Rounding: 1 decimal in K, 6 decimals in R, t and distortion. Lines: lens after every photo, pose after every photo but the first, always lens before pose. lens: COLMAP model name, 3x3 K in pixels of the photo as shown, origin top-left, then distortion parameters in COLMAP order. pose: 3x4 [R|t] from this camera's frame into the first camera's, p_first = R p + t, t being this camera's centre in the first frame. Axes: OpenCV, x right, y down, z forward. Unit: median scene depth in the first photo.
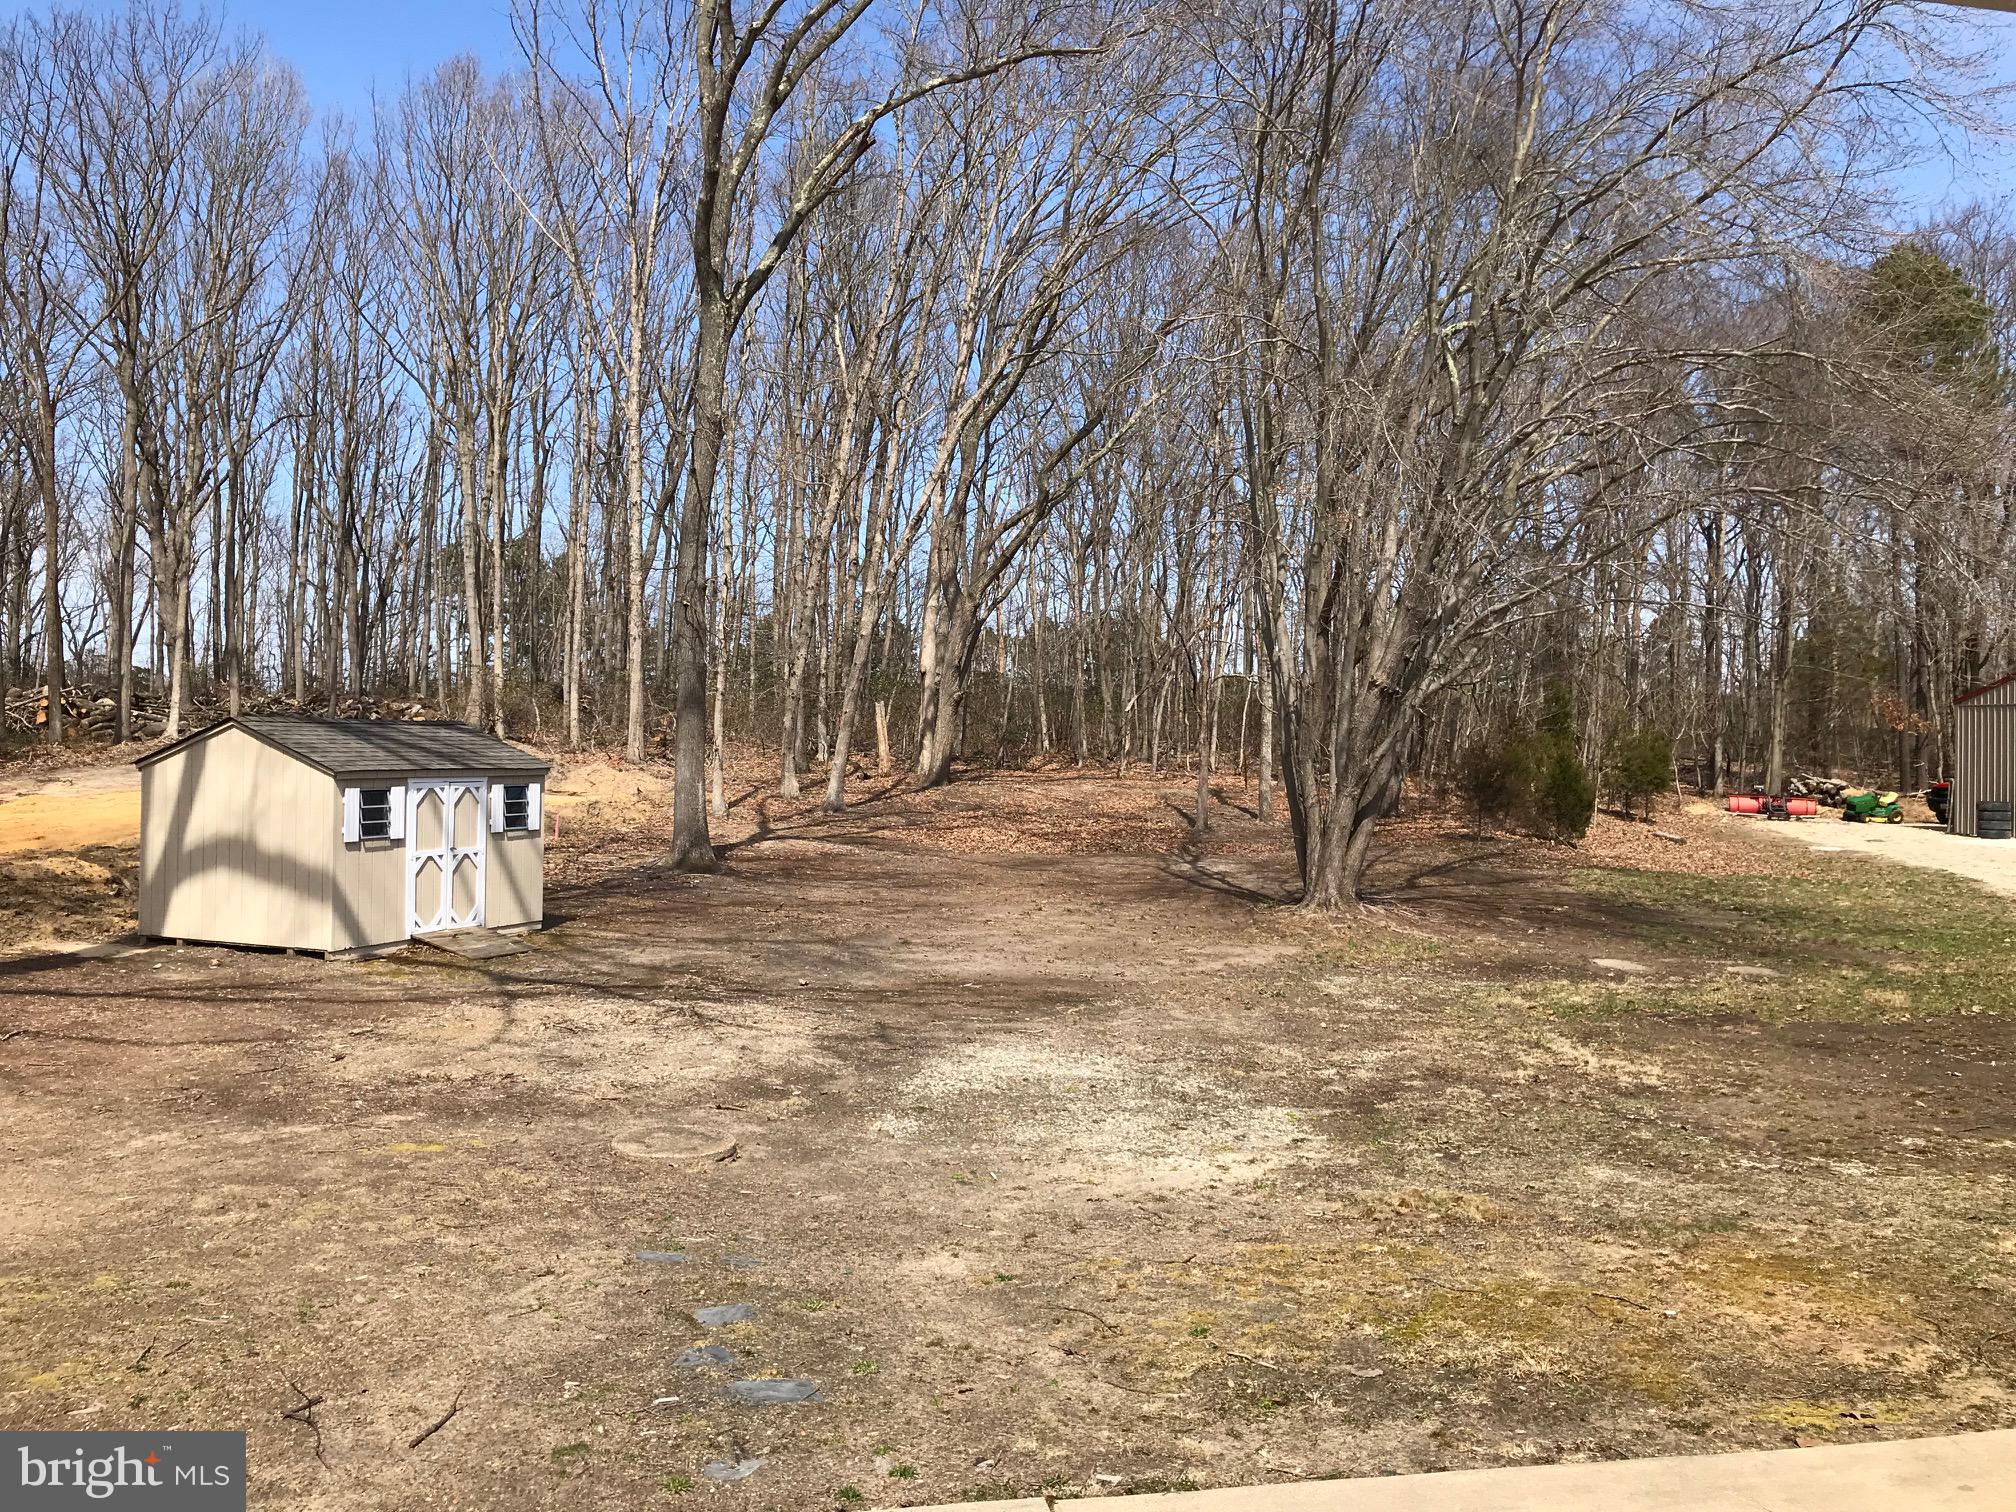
lens RADIAL K [[1668.7, 0, 1009.2], [0, 1668.7, 758.1], [0, 0, 1]] dist [0.037584, -0.026122]
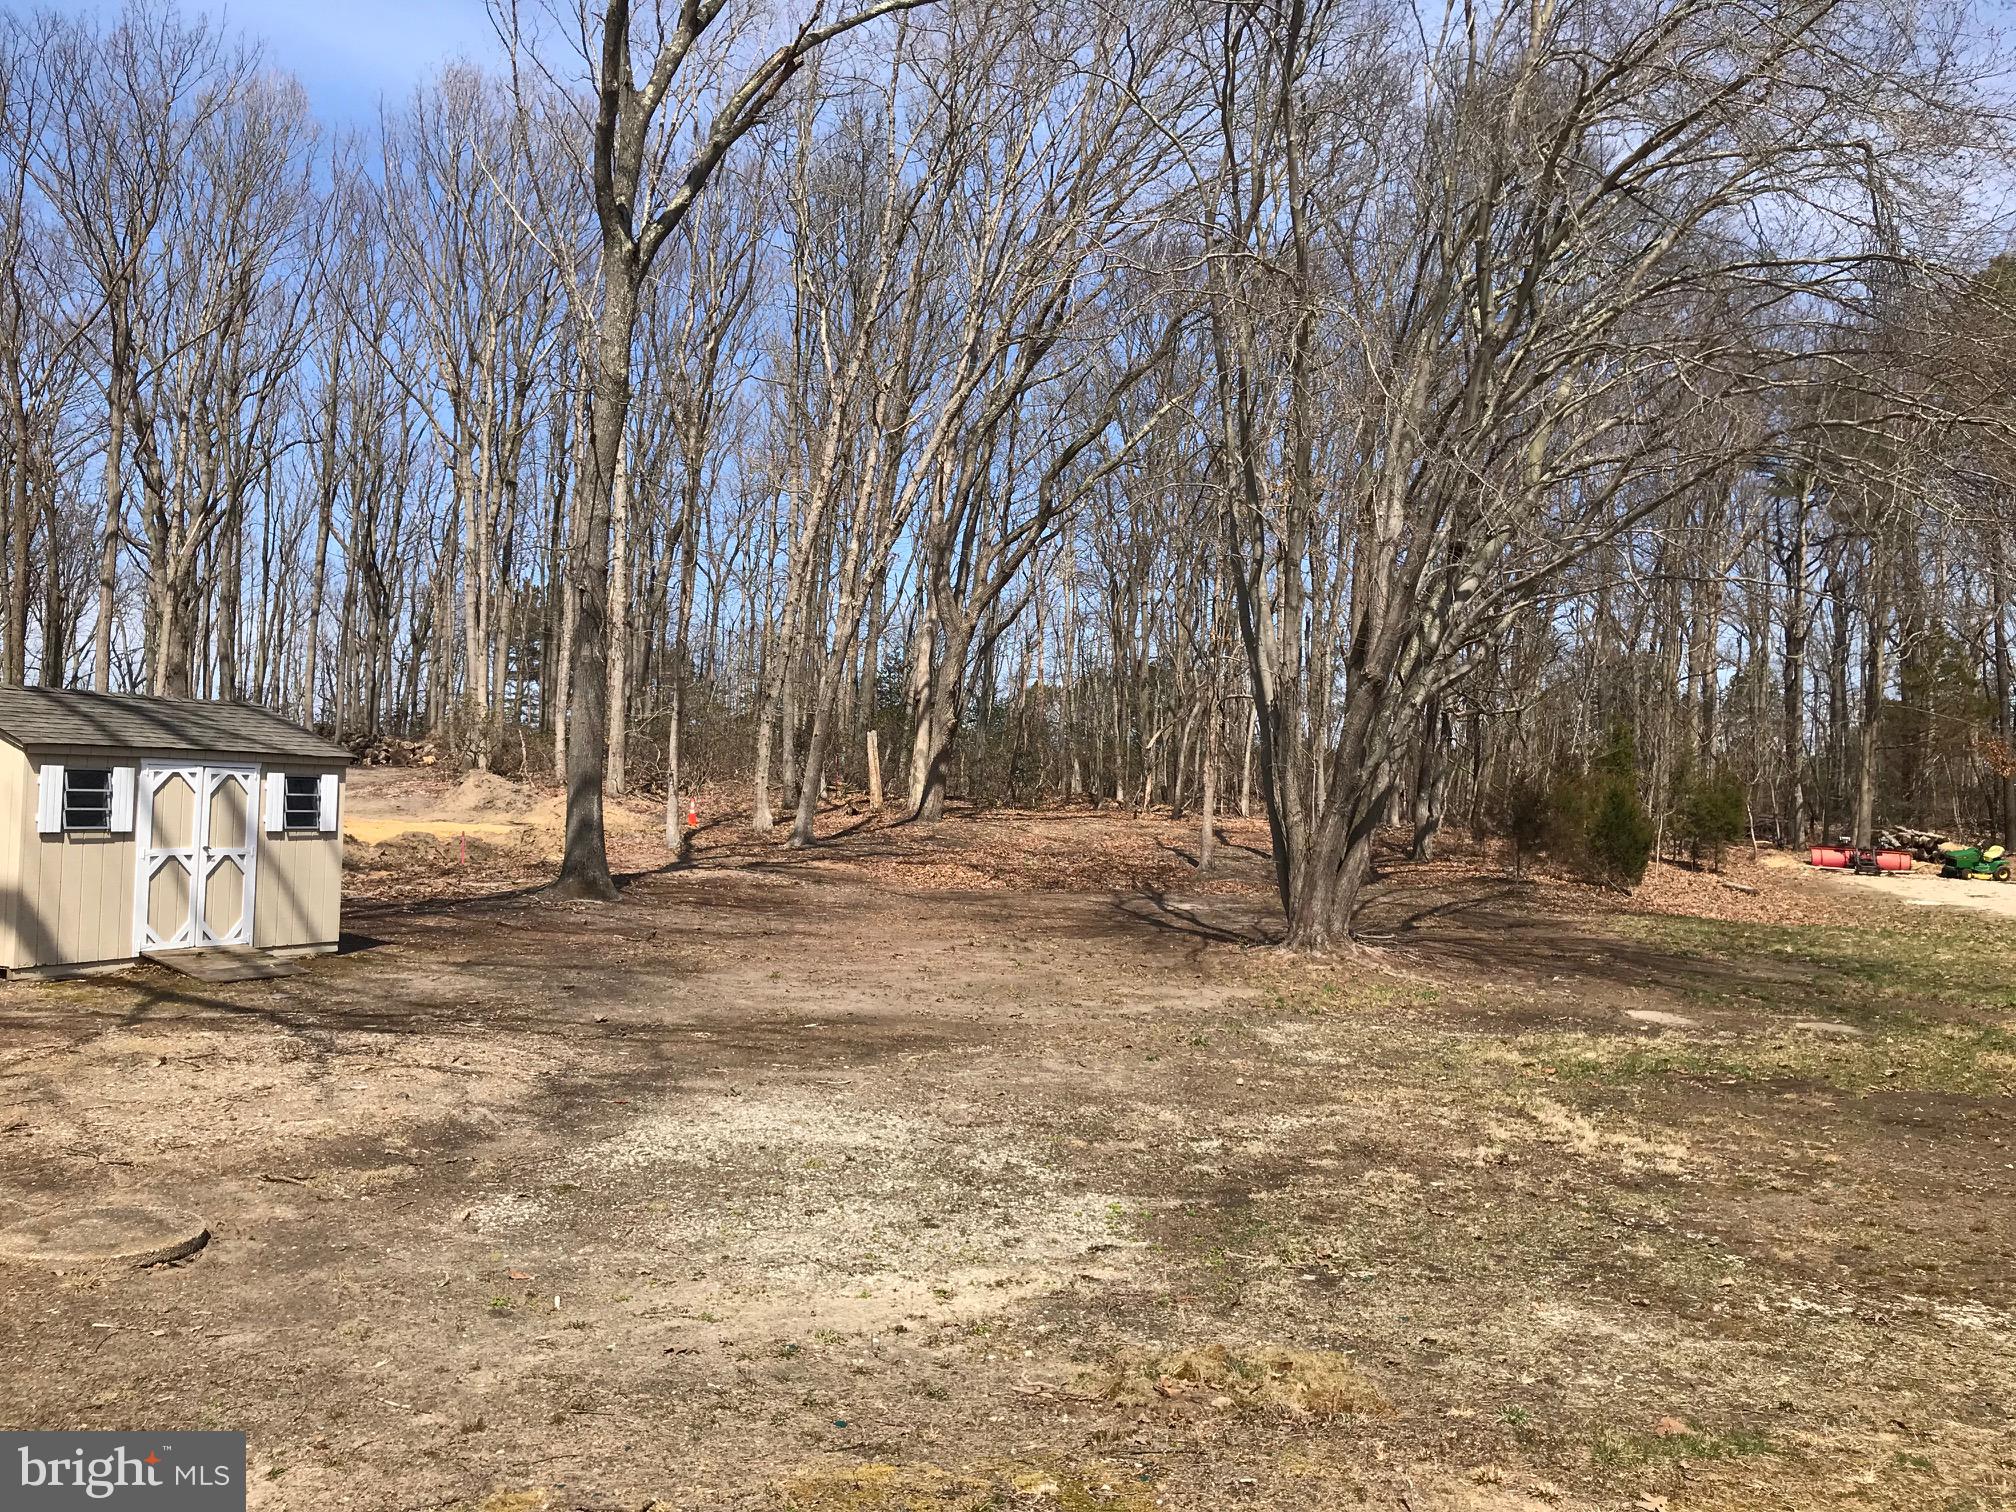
lens RADIAL K [[1668.7, 0, 1006.2], [0, 1668.7, 755.0], [0, 0, 1]] dist [0.037584, -0.026122]
pose [[0.998905, 0.010911, -0.045495, 0.098189], [-0.012735, 0.999118, -0.040018, 0.037757], [0.045018, 0.040553, 0.998163, 0.203444]]
